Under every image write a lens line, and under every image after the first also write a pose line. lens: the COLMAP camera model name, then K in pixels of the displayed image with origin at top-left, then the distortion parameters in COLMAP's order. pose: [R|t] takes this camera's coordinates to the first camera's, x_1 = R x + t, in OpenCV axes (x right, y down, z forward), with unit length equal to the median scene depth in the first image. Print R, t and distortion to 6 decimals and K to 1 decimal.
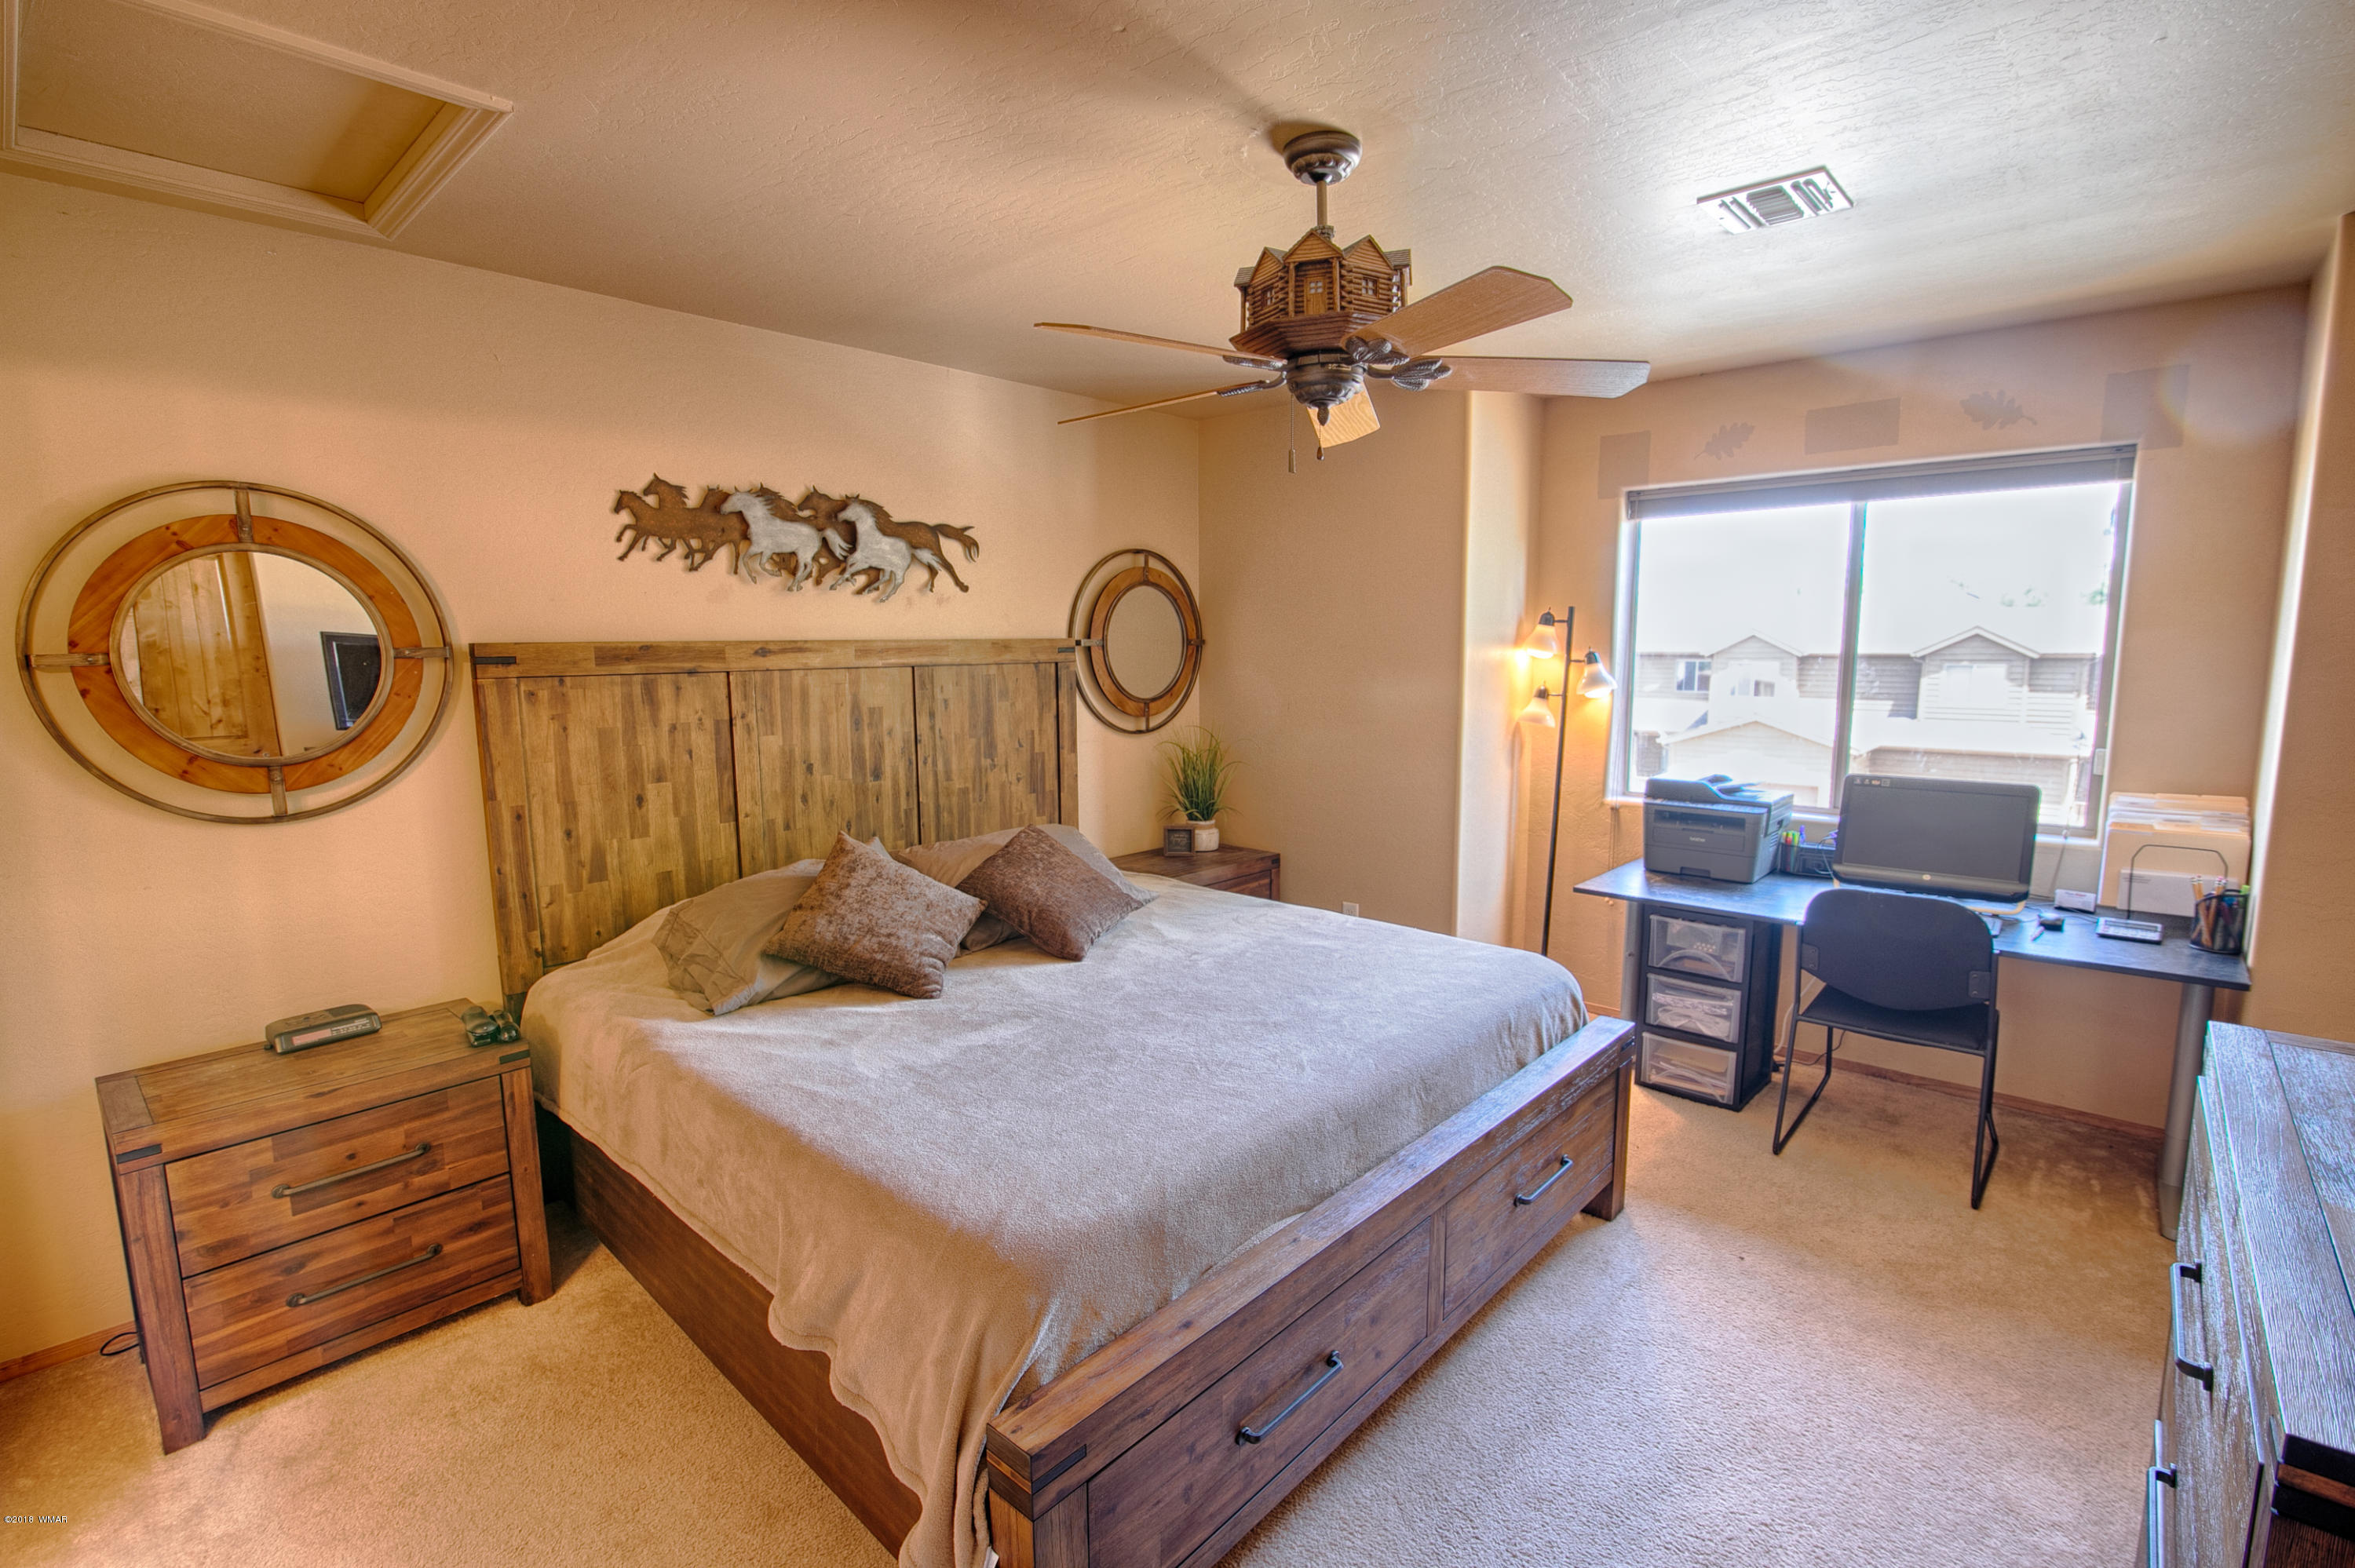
lens RADIAL K [[1078.6, 0, 1176.9], [0, 1078.6, 792.2], [0, 0, 1]] dist [-0.019960, 0.001325]
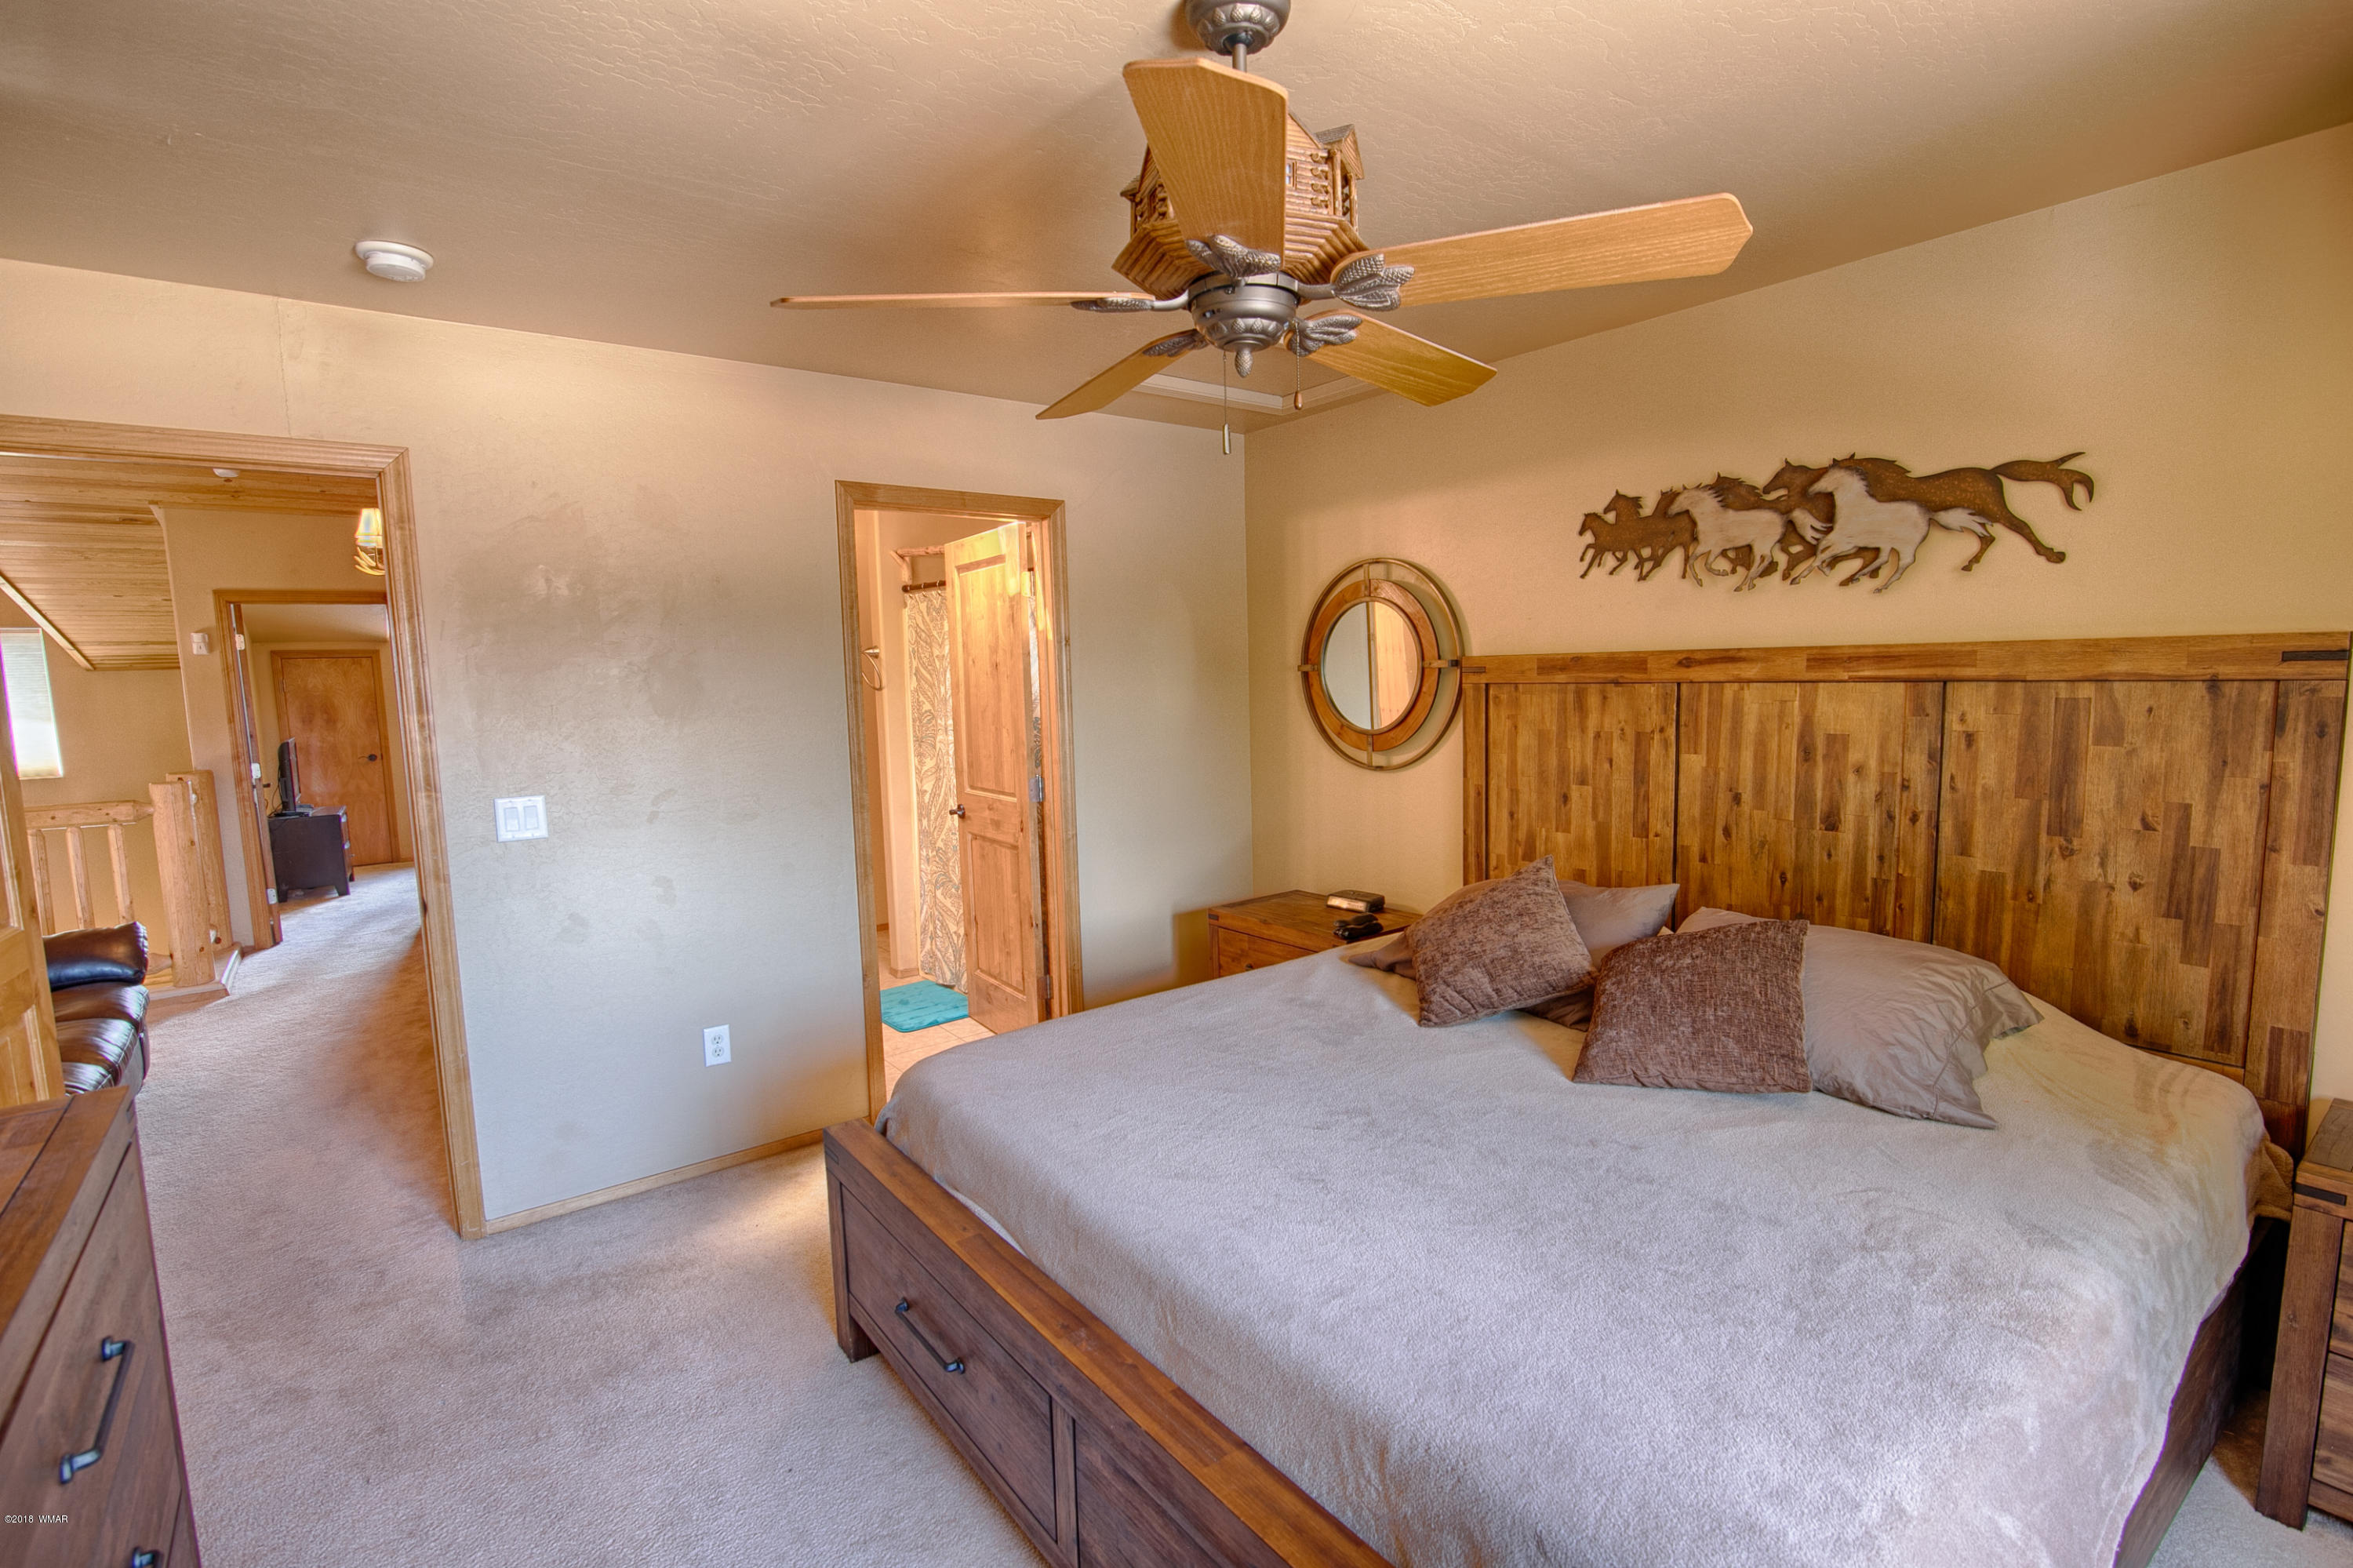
lens RADIAL K [[1077.9, 0, 1176.9], [0, 1077.9, 793.9], [0, 0, 1]] dist [-0.019960, 0.001325]
pose [[-0.182760, 0.125633, -0.975097, 0.596466], [-0.109231, 0.983067, 0.147133, -0.107243], [0.977071, 0.133401, -0.165943, 0.743619]]
